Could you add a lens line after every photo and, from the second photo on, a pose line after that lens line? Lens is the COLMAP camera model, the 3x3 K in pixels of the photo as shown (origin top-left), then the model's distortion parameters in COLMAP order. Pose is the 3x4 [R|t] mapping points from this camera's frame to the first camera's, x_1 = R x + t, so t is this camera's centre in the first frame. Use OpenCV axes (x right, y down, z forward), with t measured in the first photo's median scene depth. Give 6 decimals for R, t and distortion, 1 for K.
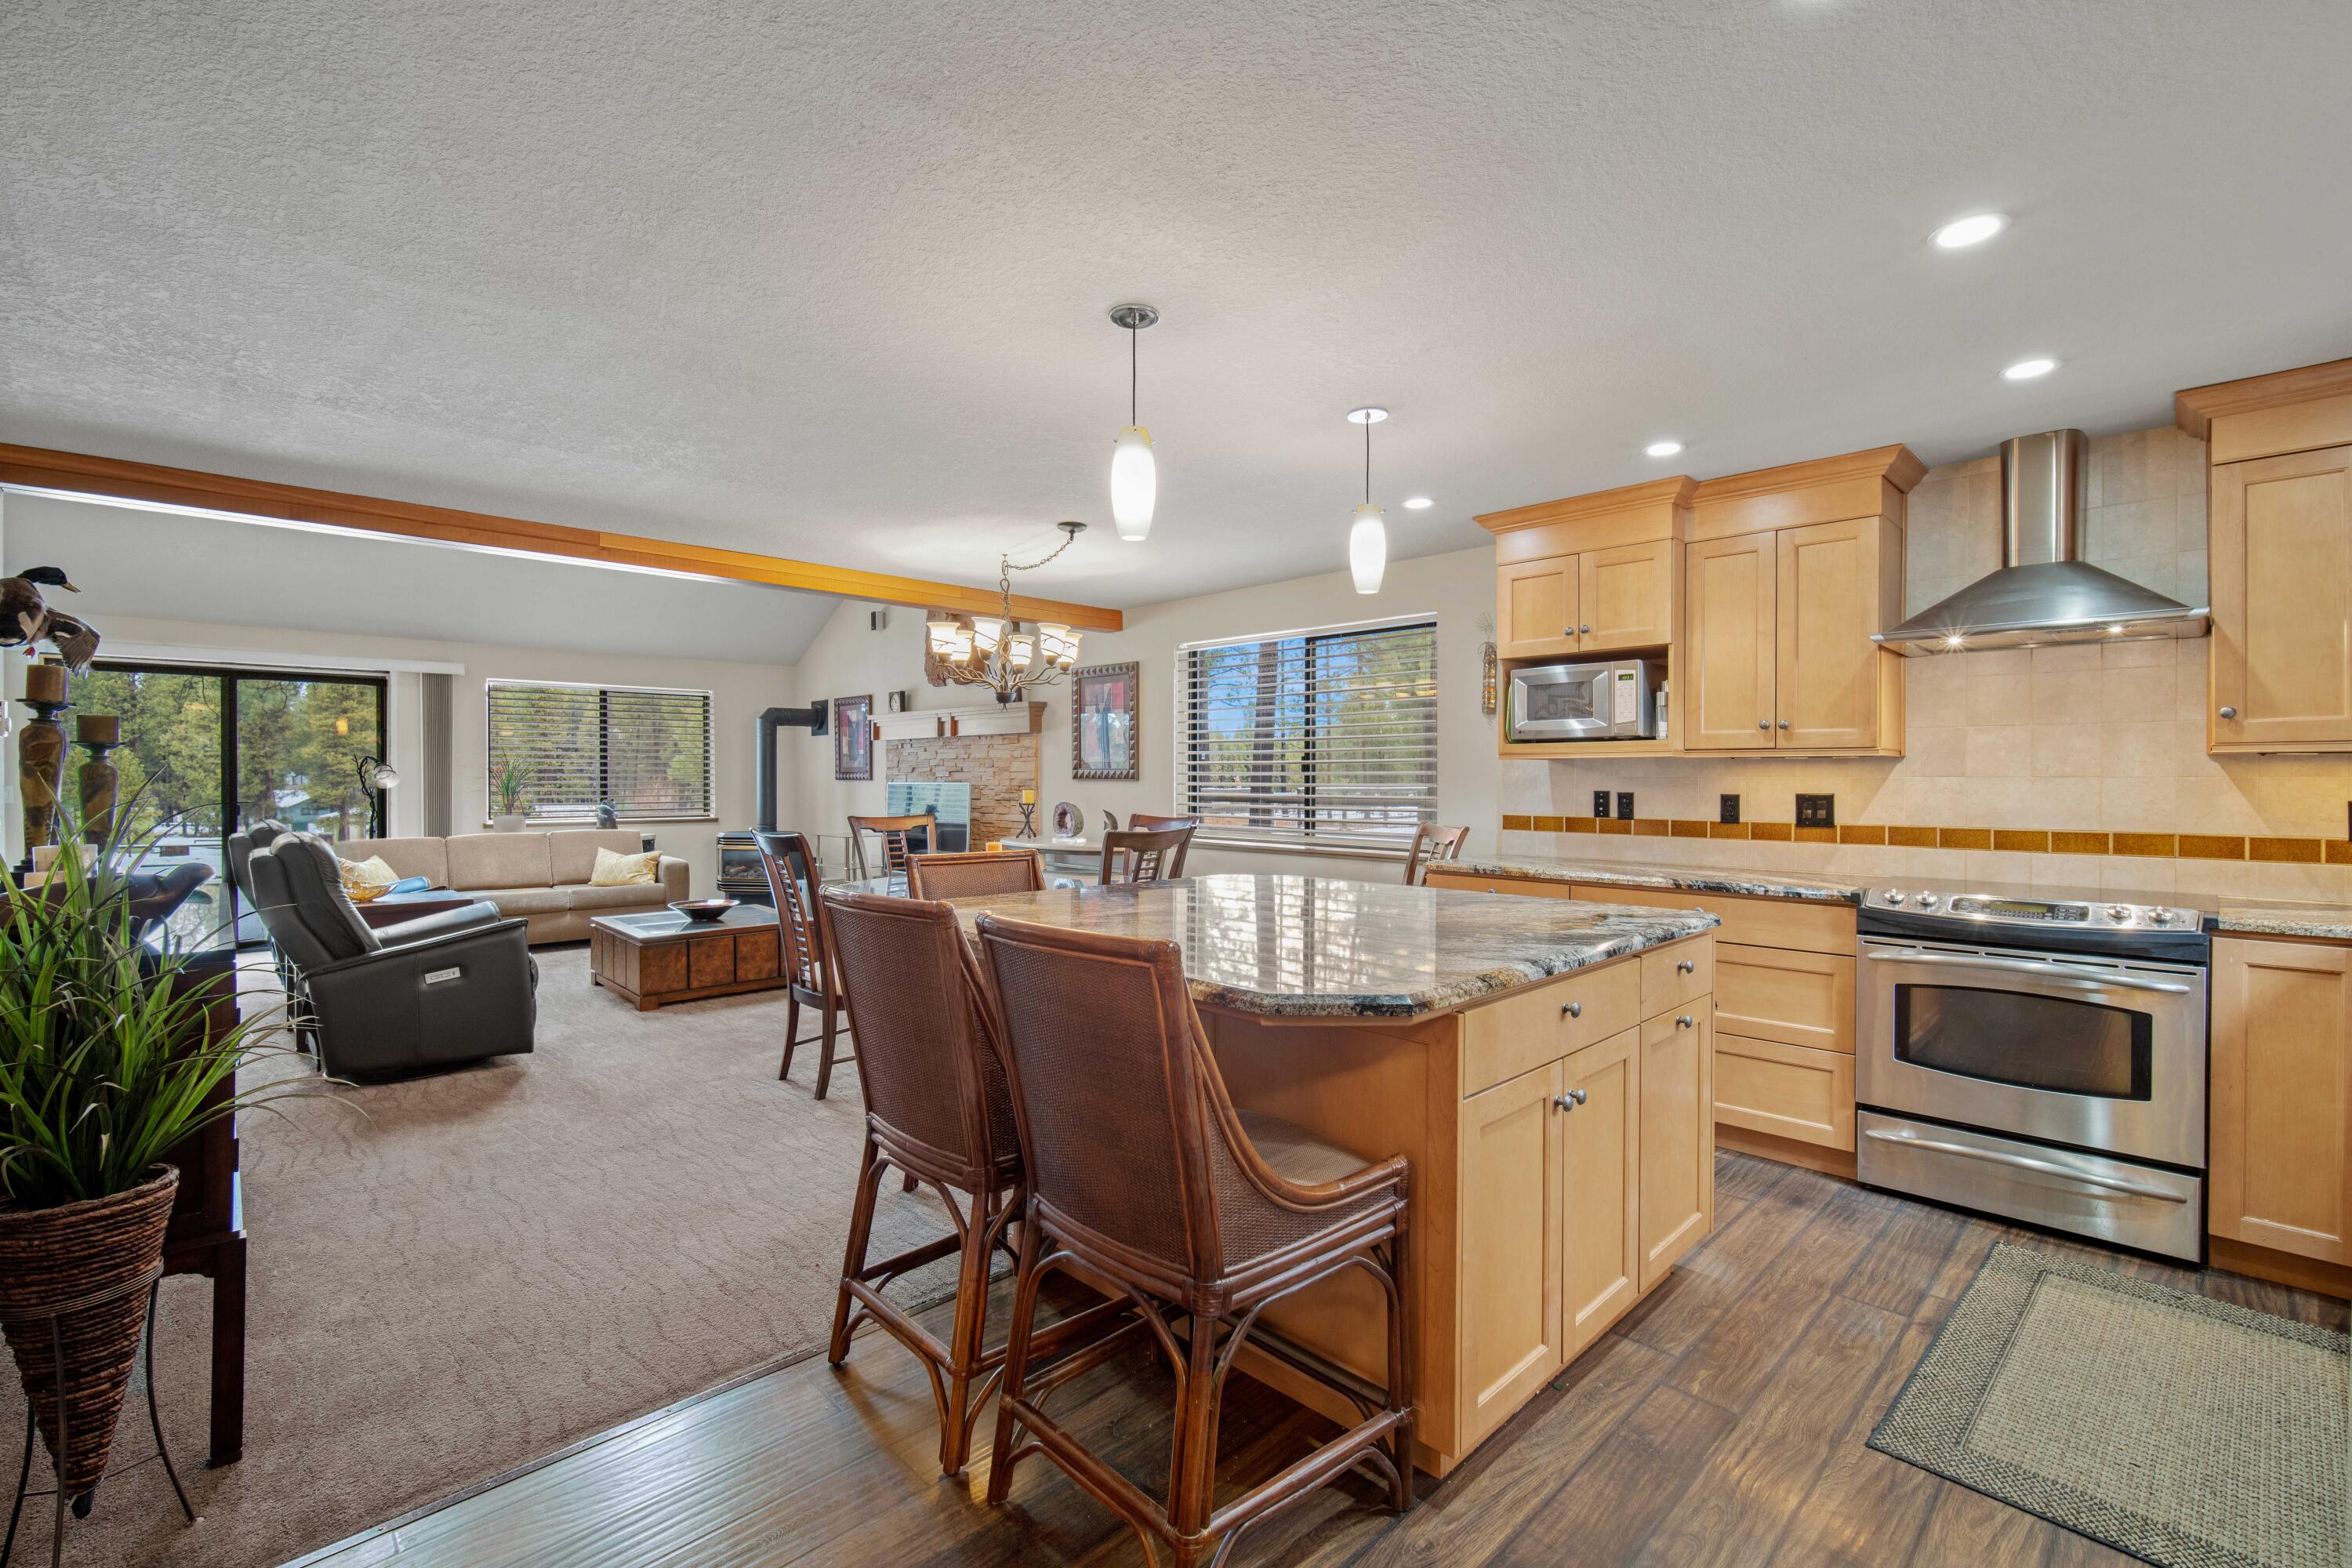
lens RADIAL K [[1026.3, 0, 1195.5], [0, 1026.3, 785.8], [0, 0, 1]] dist [-0.008541, 0.000117]
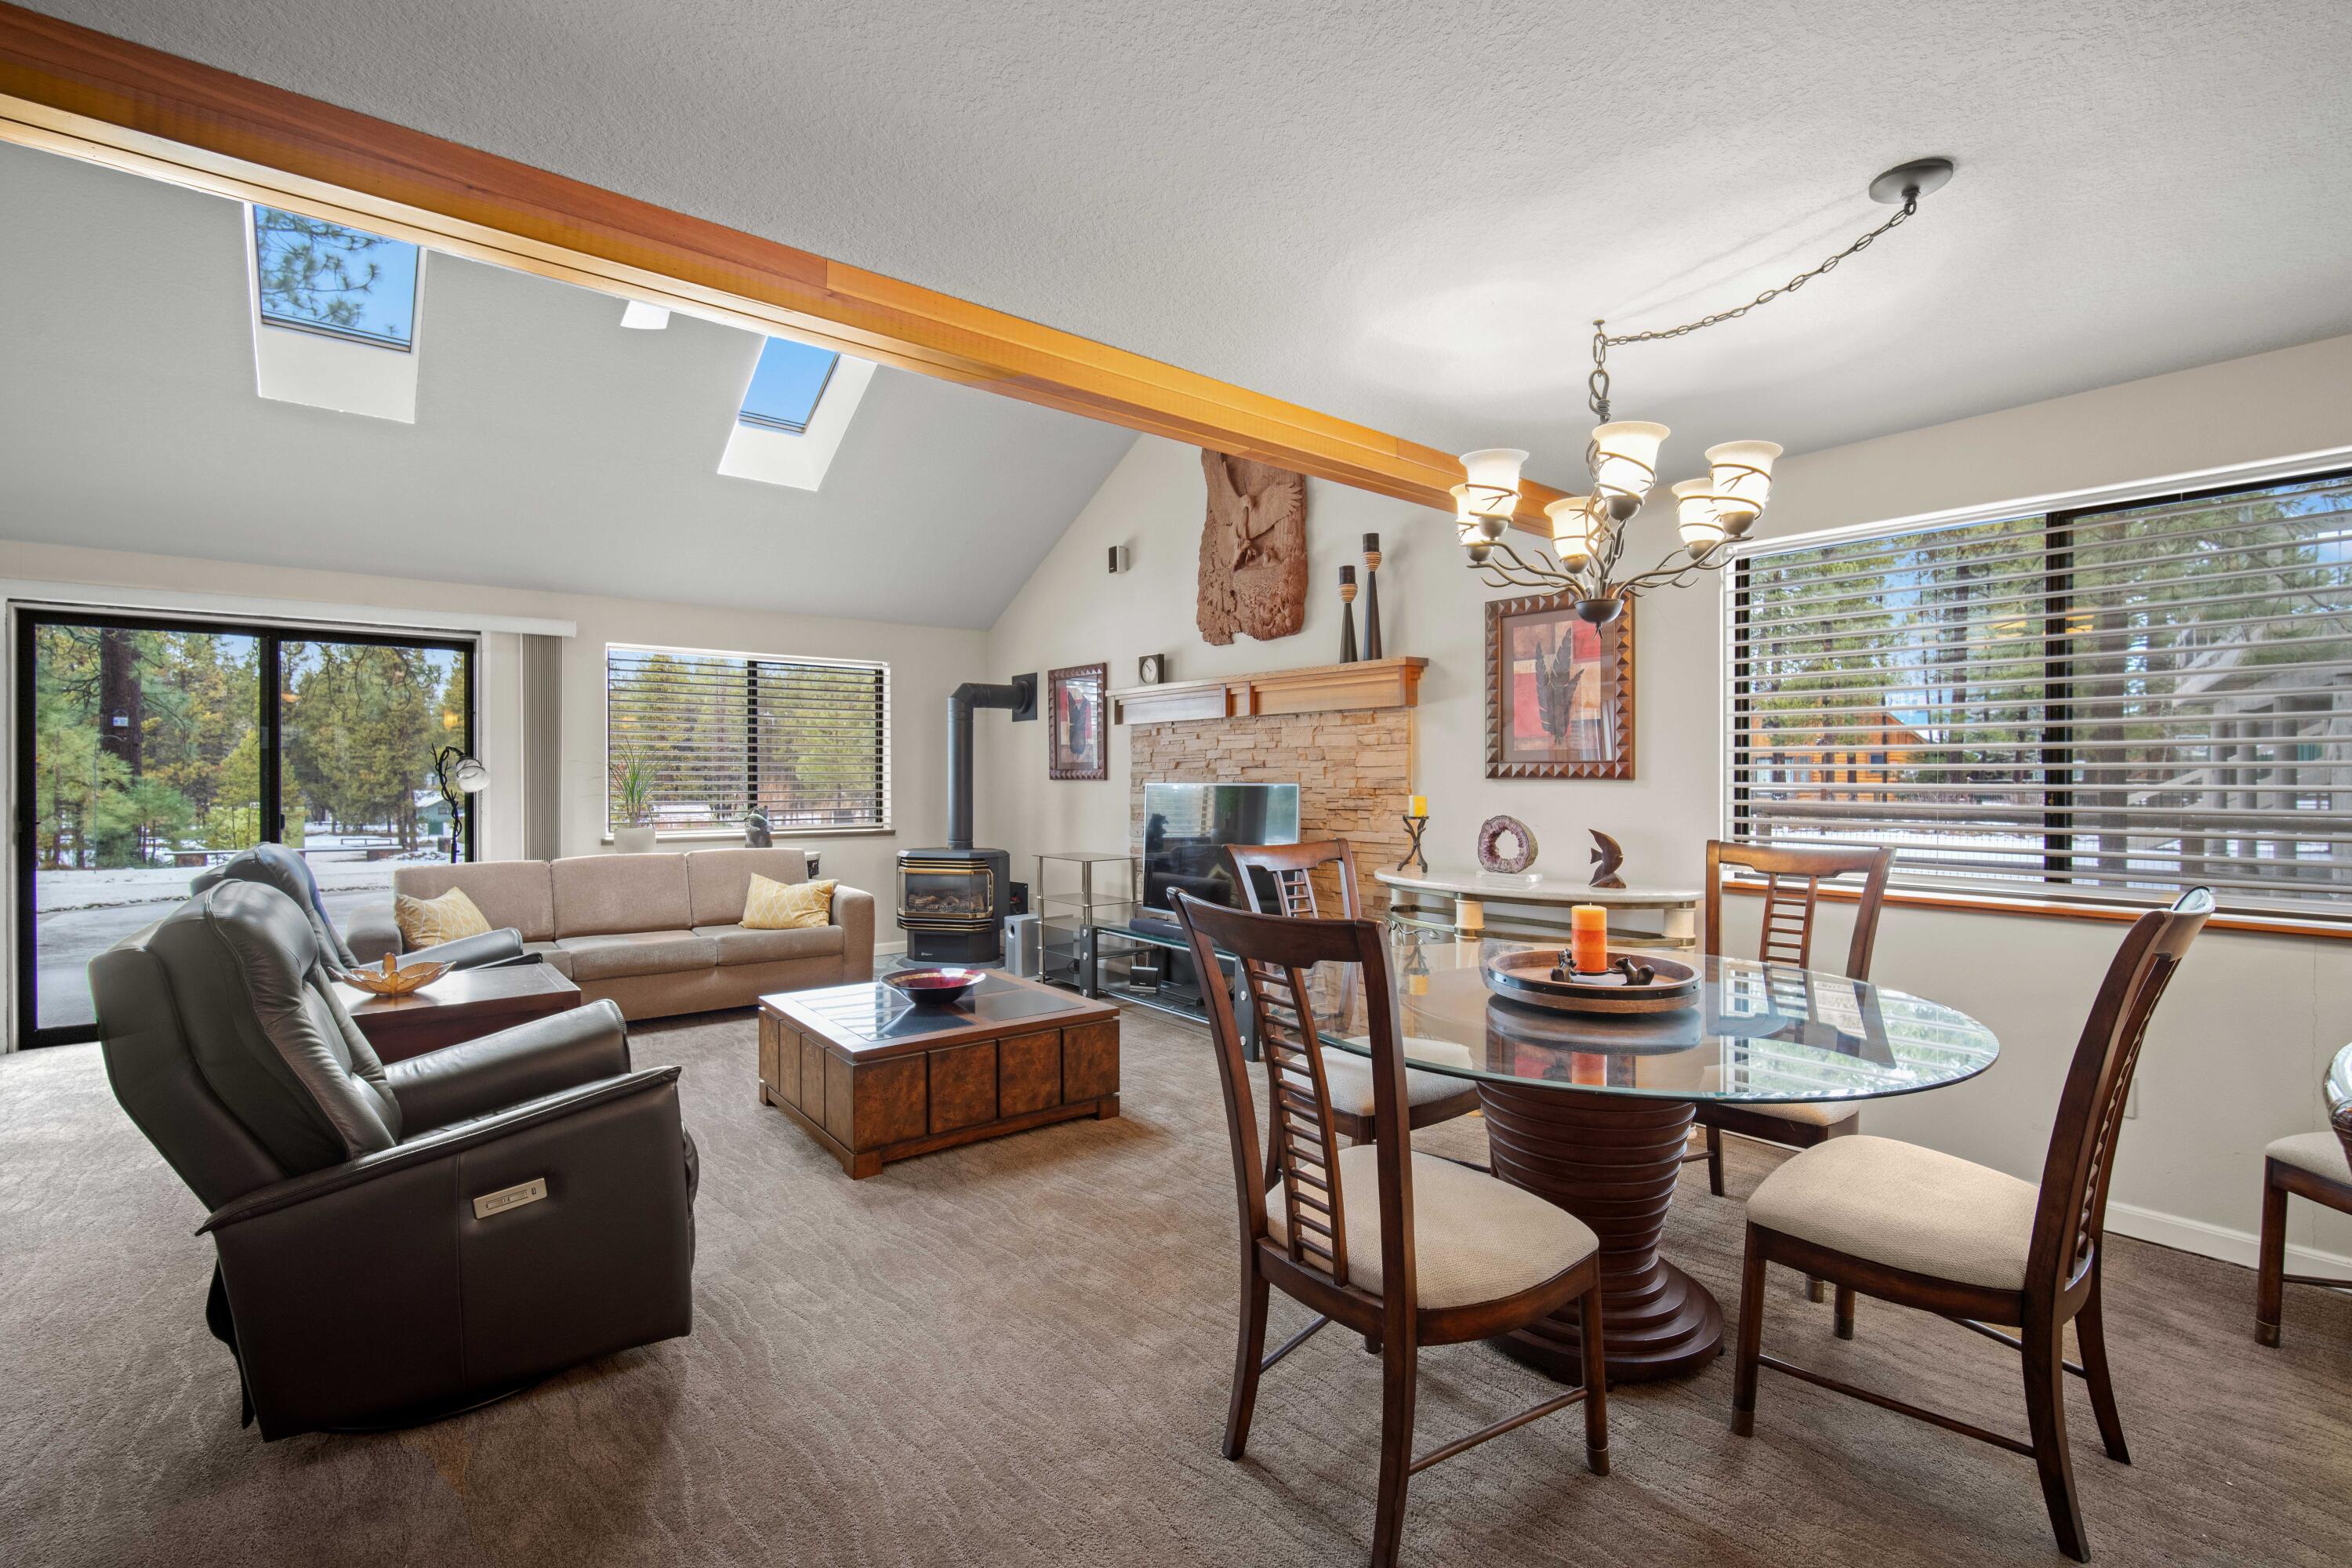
lens RADIAL K [[1026.3, 0, 1187.4], [0, 1026.3, 781.3], [0, 0, 1]] dist [-0.008541, 0.000117]
pose [[0.995837, -0.000490, -0.091153, -0.216102], [0.000097, 0.999991, -0.004308, -0.001478], [0.091154, 0.004281, 0.995828, 0.314280]]
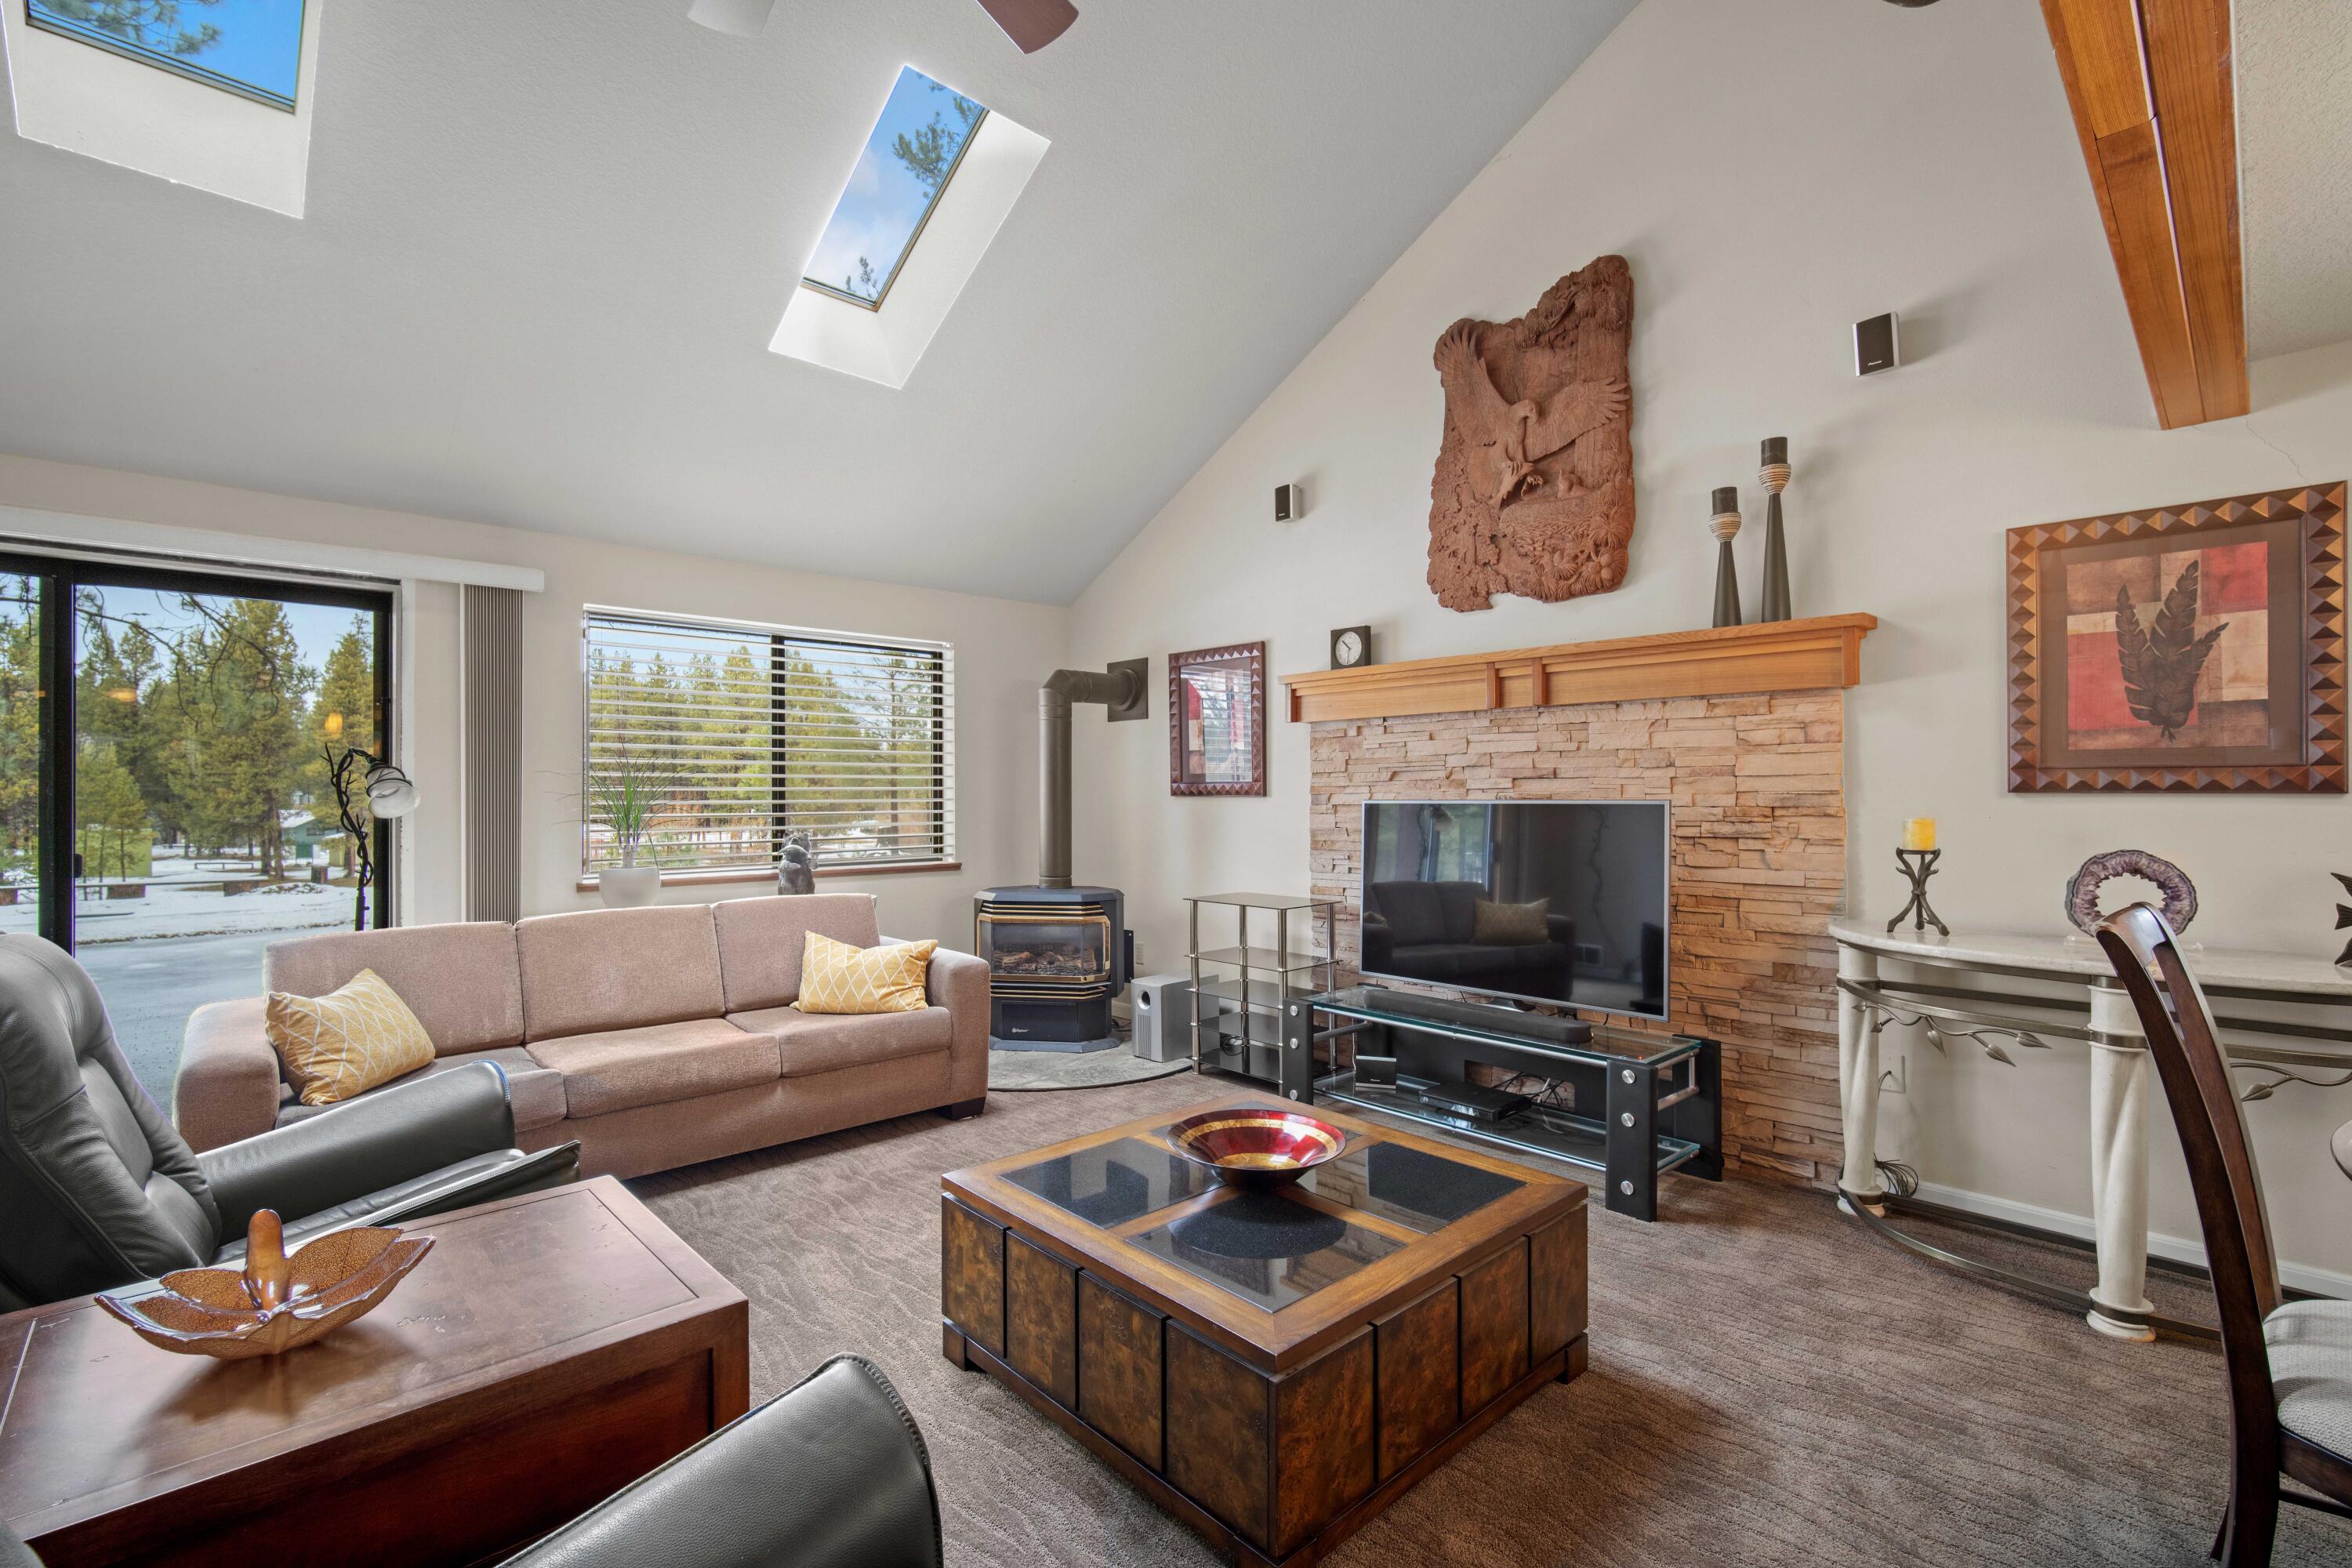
lens RADIAL K [[1026.3, 0, 1178.1], [0, 1026.3, 789.1], [0, 0, 1]] dist [-0.008541, 0.000117]
pose [[0.999857, -0.004170, -0.016410, -0.399486], [0.003973, 0.999920, -0.012029, -0.003237], [0.016459, 0.011962, 0.999793, 0.506458]]
